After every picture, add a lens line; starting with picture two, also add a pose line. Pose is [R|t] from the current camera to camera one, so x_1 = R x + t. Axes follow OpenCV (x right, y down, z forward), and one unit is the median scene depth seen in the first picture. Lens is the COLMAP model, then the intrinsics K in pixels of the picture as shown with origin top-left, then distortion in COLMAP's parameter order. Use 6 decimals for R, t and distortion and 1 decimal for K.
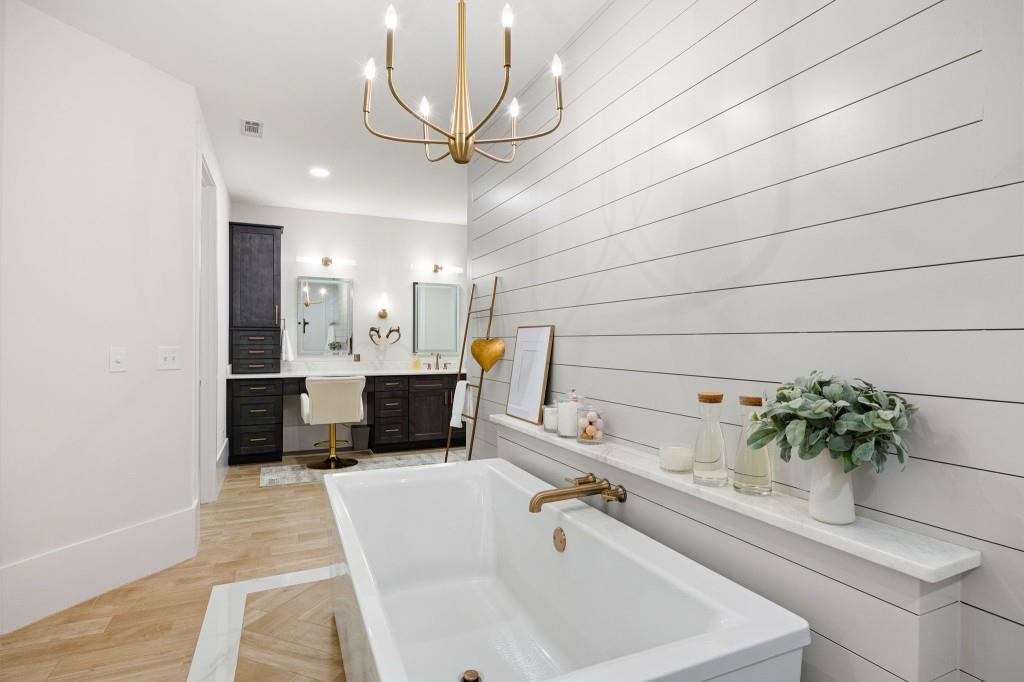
lens RADIAL K [[513.6, 0, 511.2], [0, 513.6, 340.7], [0, 0, 1]] dist [-0.013739, -0.008908]
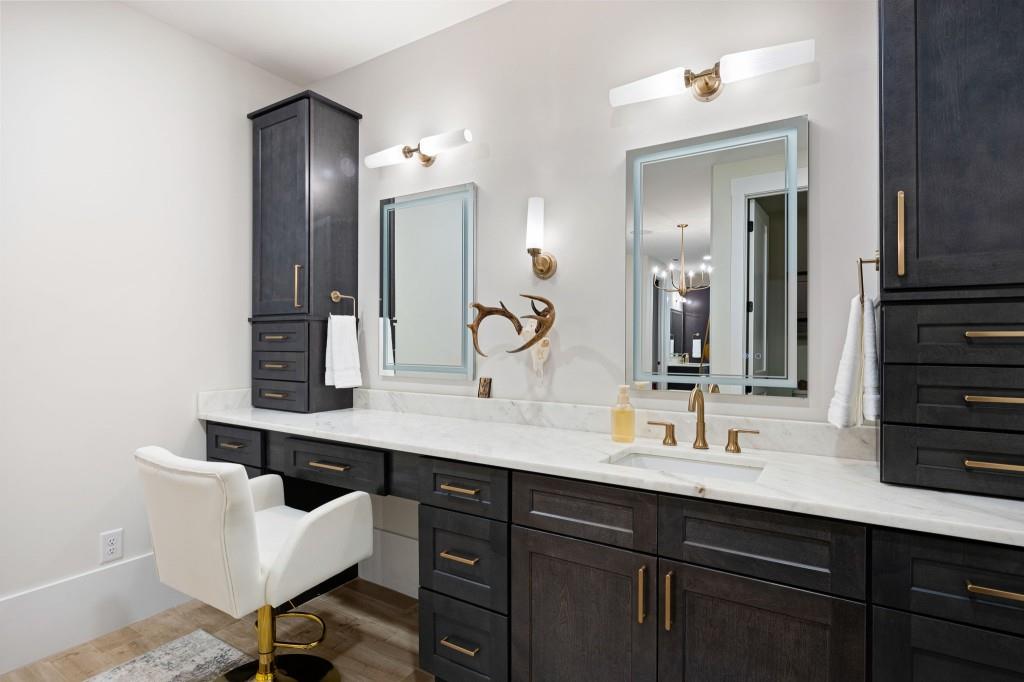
lens RADIAL K [[513.6, 0, 513.2], [0, 513.6, 347.1], [0, 0, 1]] dist [-0.013739, -0.008908]
pose [[0.553430, -0.002333, -0.832893, 0.025298], [-0.002292, 0.999988, -0.004324, 0.004637], [0.832893, 0.004302, 0.553418, 0.809078]]
